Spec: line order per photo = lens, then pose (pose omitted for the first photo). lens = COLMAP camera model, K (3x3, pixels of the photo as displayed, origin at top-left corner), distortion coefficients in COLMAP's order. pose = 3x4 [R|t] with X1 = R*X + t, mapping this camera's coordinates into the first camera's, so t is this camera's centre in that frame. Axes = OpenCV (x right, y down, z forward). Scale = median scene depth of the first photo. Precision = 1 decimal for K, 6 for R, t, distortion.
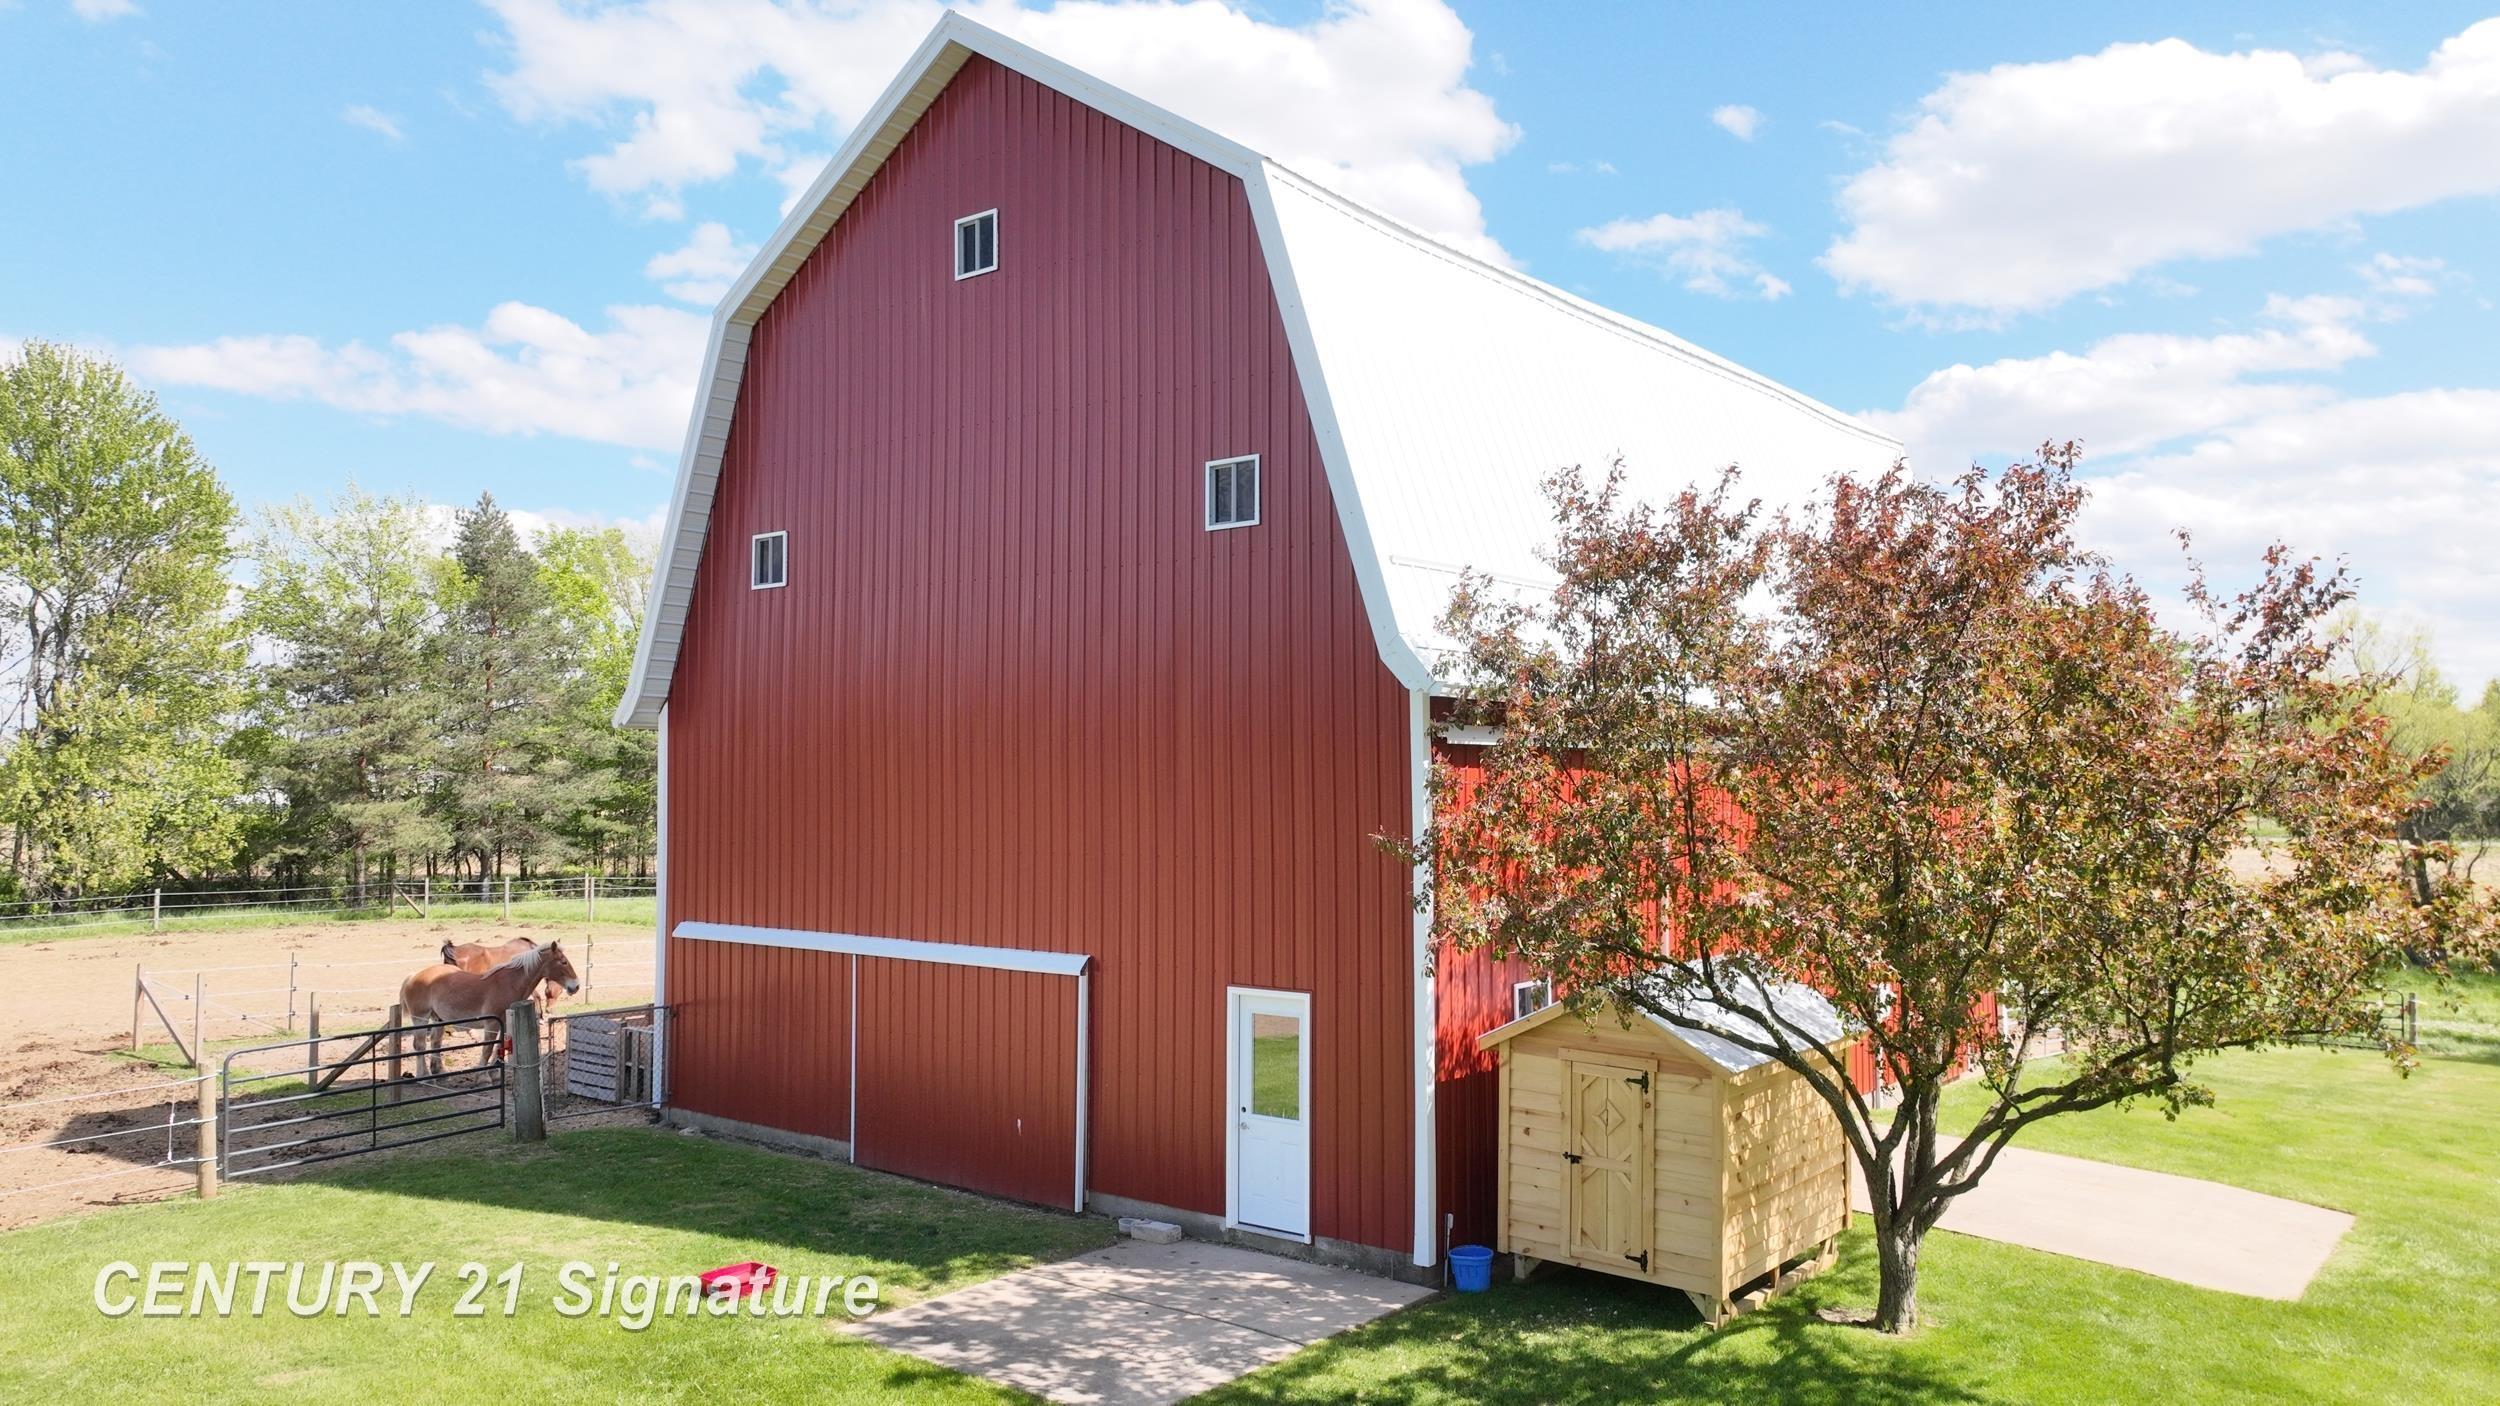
lens RADIAL K [[1757.5, 0, 1248.1], [0, 1757.5, 704.0], [0, 0, 1]] dist [0.007582, 0.002546]
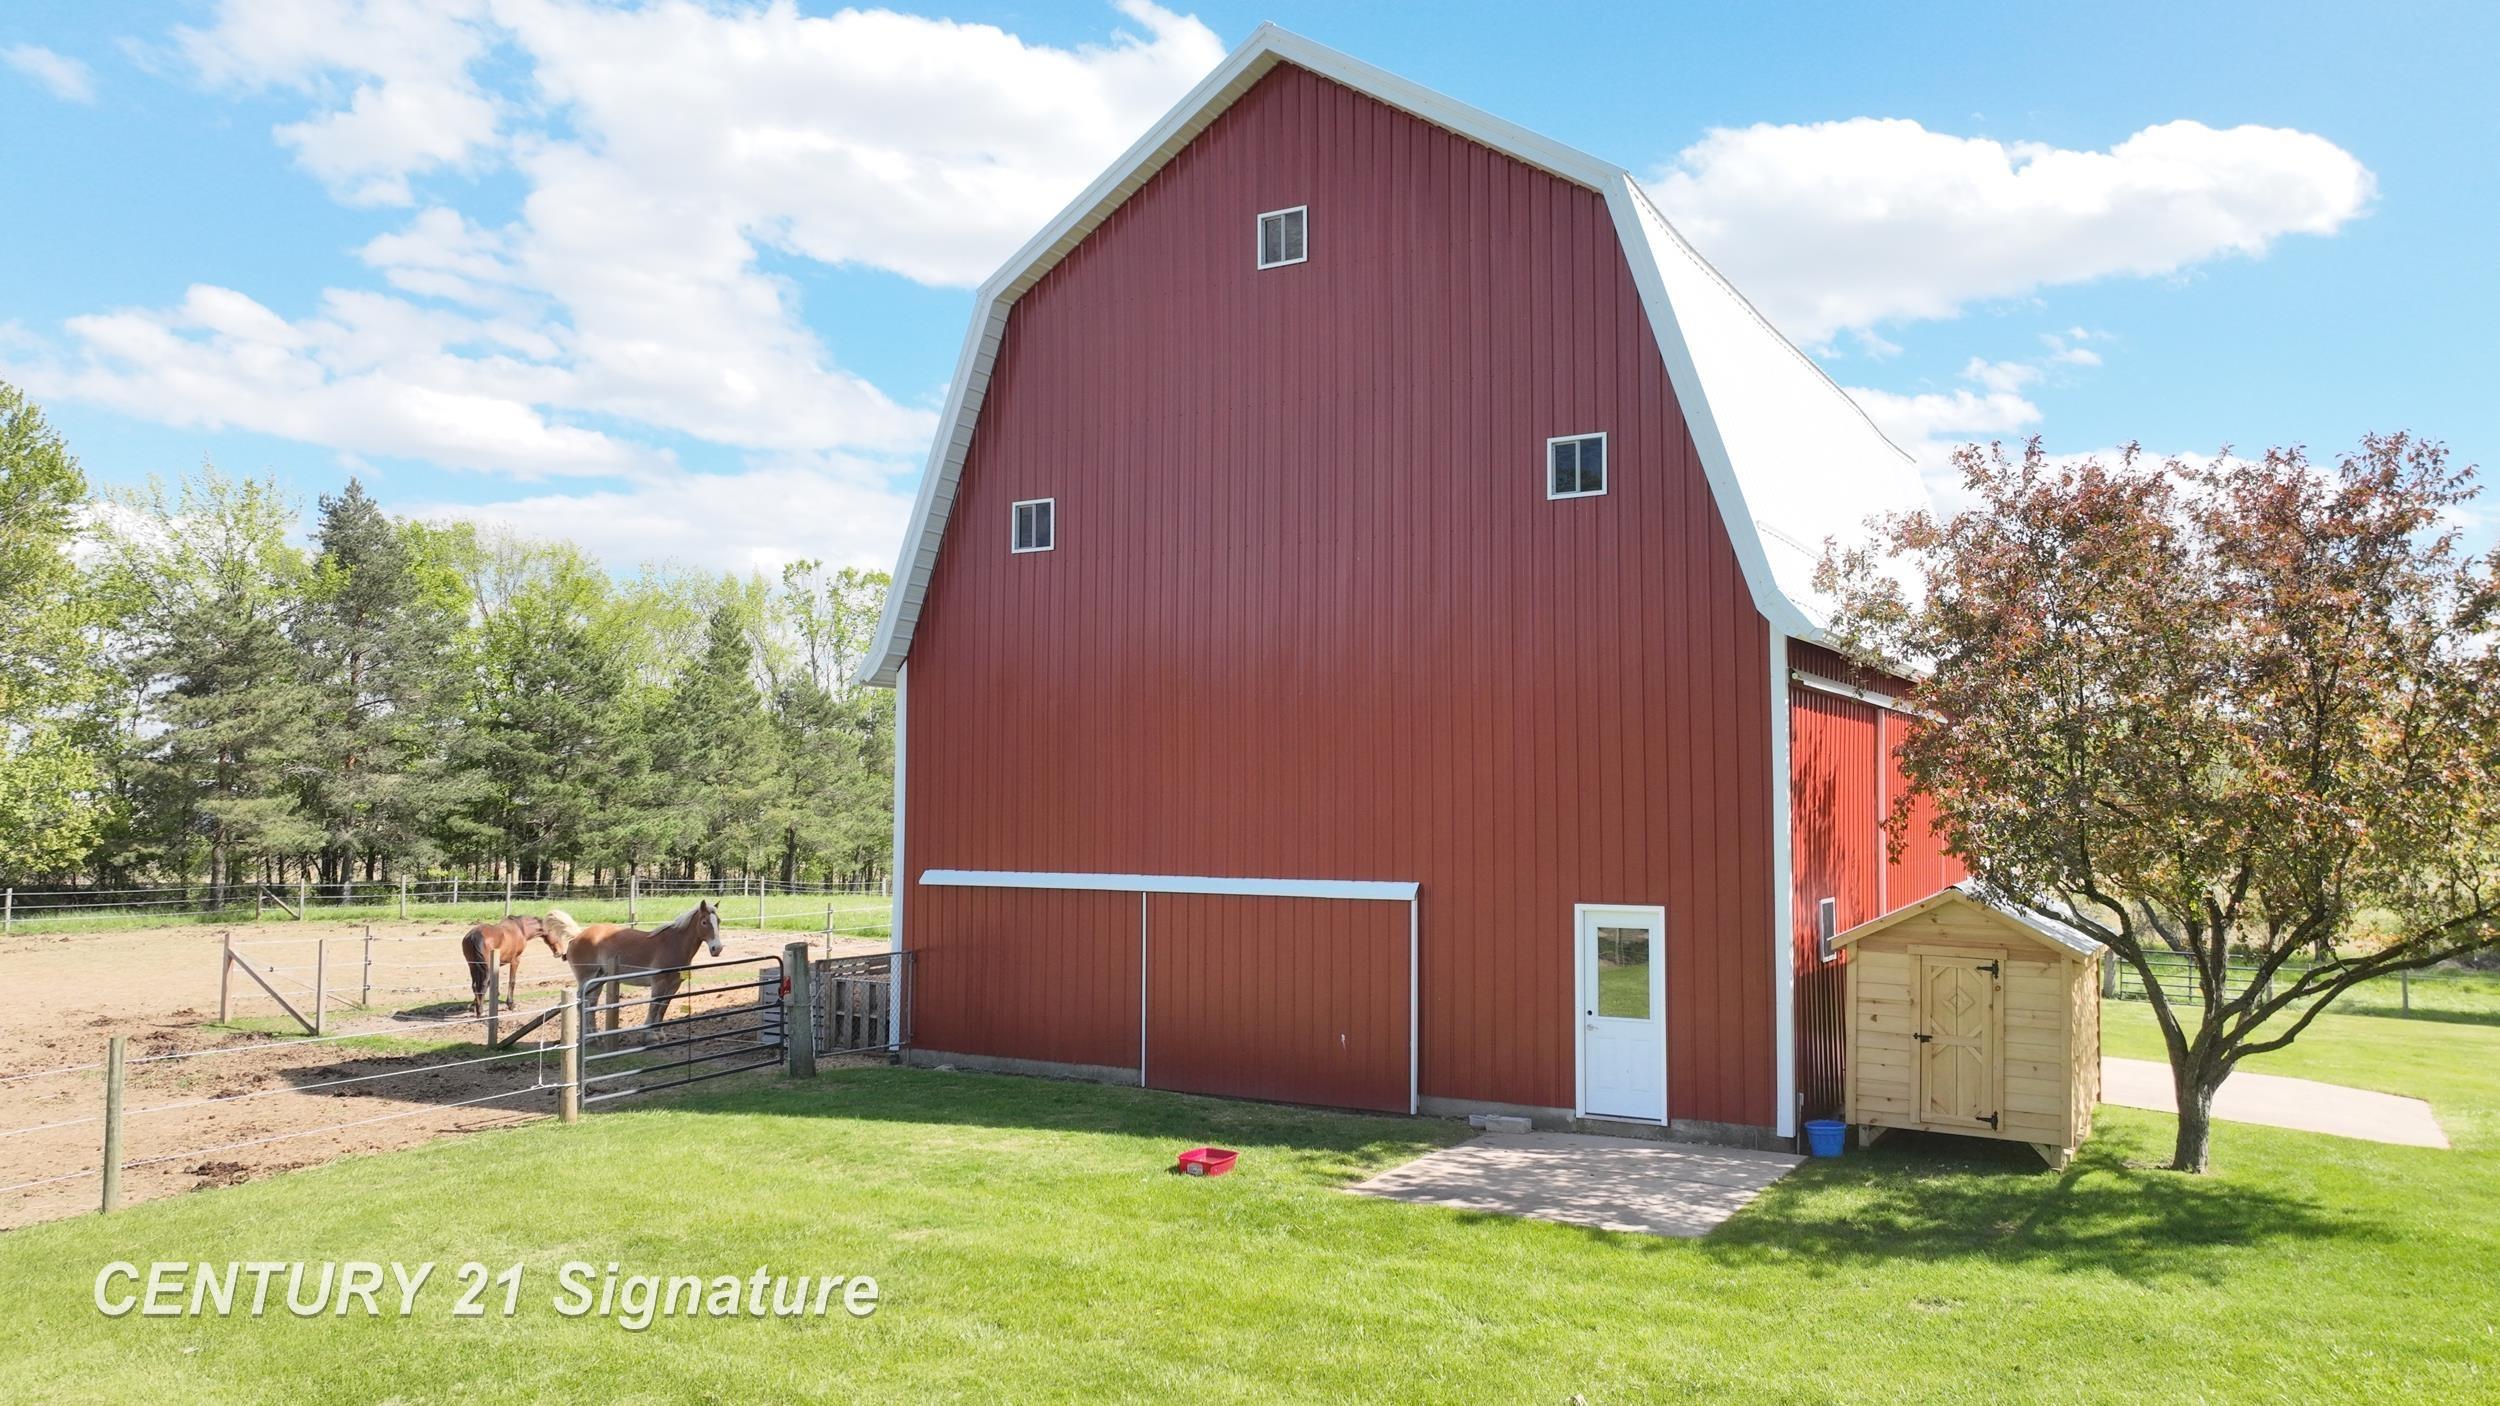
lens RADIAL K [[1773.4, 0, 1250.0], [0, 1773.4, 703.0], [0, 0, 1]] dist [0.001320, 0.001122]
pose [[0.990017, 0.011676, 0.140466, -0.355377], [-0.009766, 0.999850, -0.014275, 0.047404], [-0.140612, 0.012761, 0.989983, -0.089565]]
